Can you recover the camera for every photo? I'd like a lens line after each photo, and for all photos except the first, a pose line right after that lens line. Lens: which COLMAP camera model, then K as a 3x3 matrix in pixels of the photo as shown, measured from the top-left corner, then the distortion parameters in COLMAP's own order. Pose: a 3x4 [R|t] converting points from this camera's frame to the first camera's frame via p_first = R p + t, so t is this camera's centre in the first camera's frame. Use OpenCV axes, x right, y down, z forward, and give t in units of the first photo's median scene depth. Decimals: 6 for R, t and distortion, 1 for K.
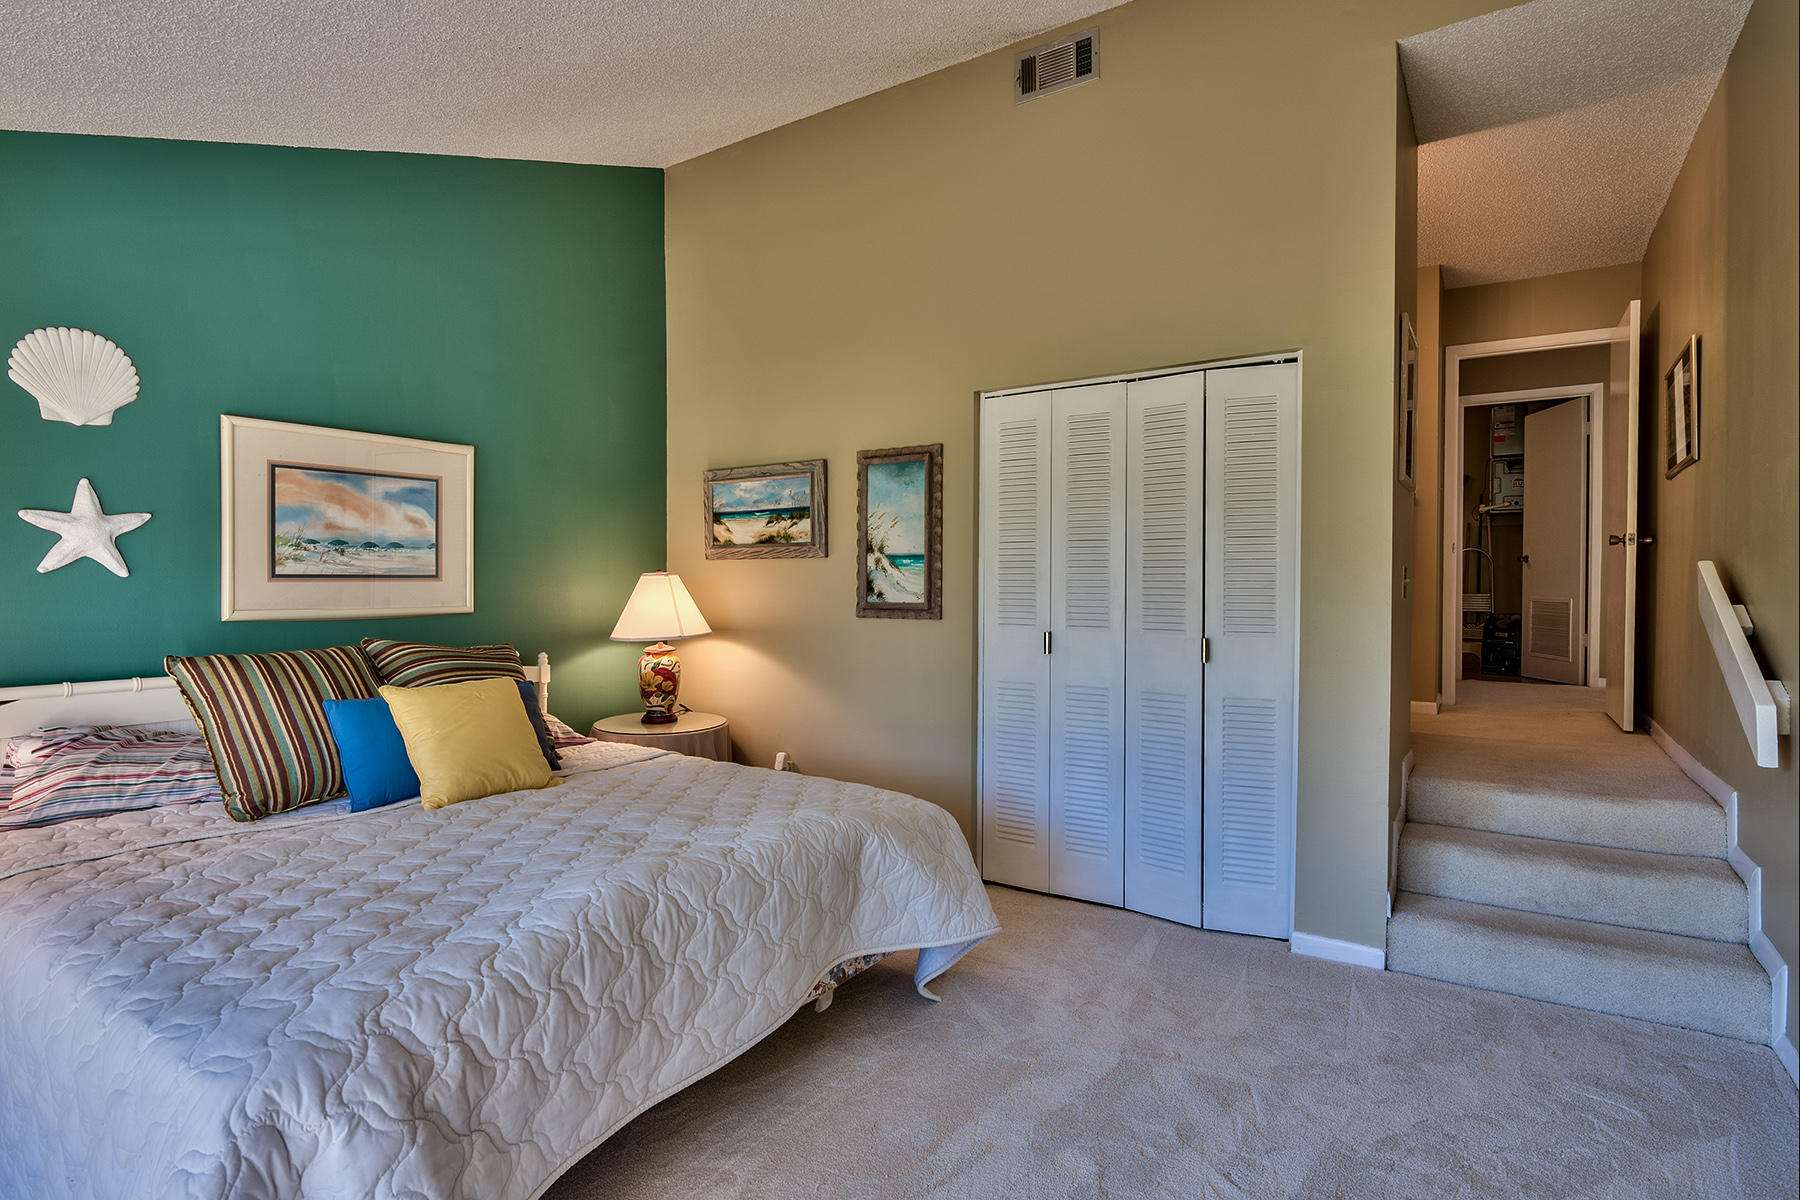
lens RADIAL K [[891.5, 0, 899.9], [0, 891.5, 589.8], [0, 0, 1]] dist [-0.007448, 0.000251]
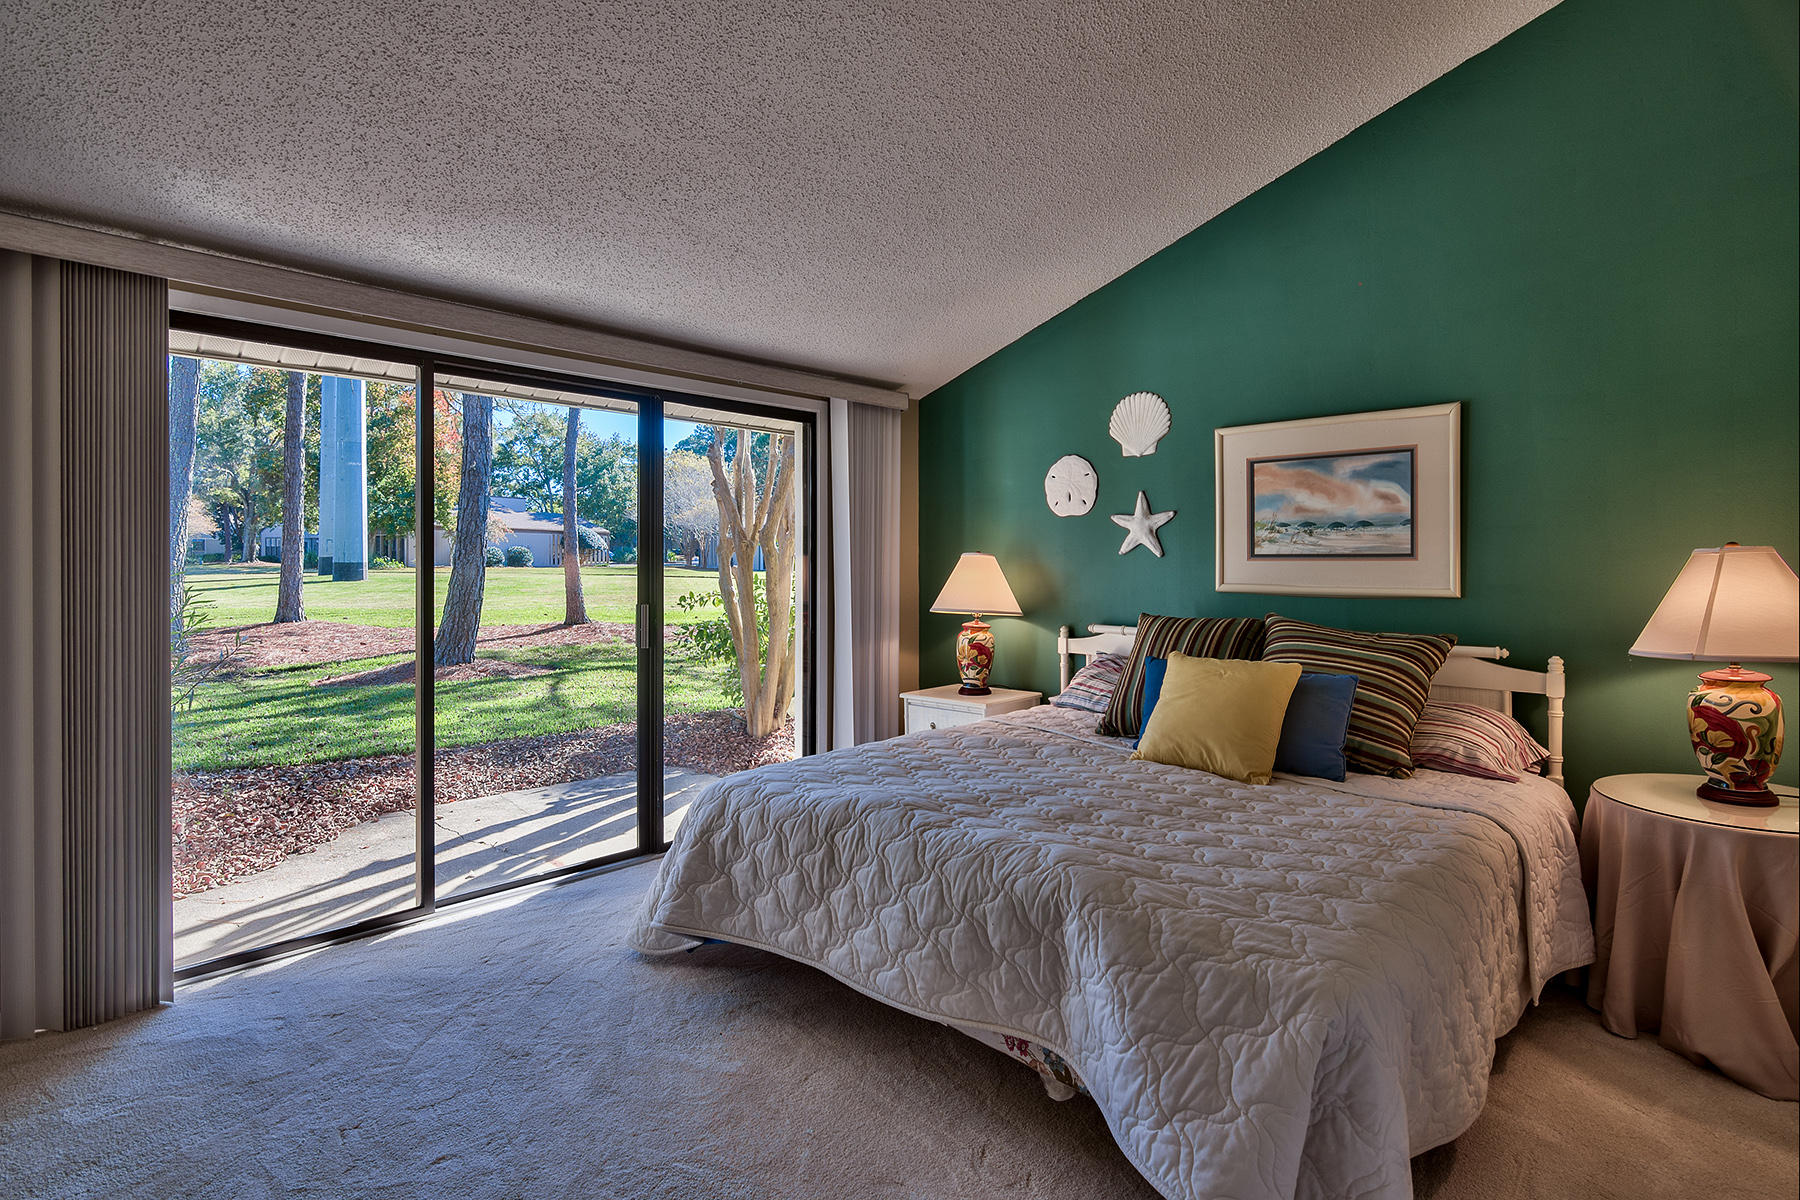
lens RADIAL K [[891.5, 0, 916.1], [0, 891.5, 563.5], [0, 0, 1]] dist [-0.007448, 0.000251]
pose [[-0.193325, 0.005376, -0.981120, 0.537481], [-0.010406, 0.999918, 0.007529, -0.009369], [0.981080, 0.011665, -0.193253, 0.775613]]
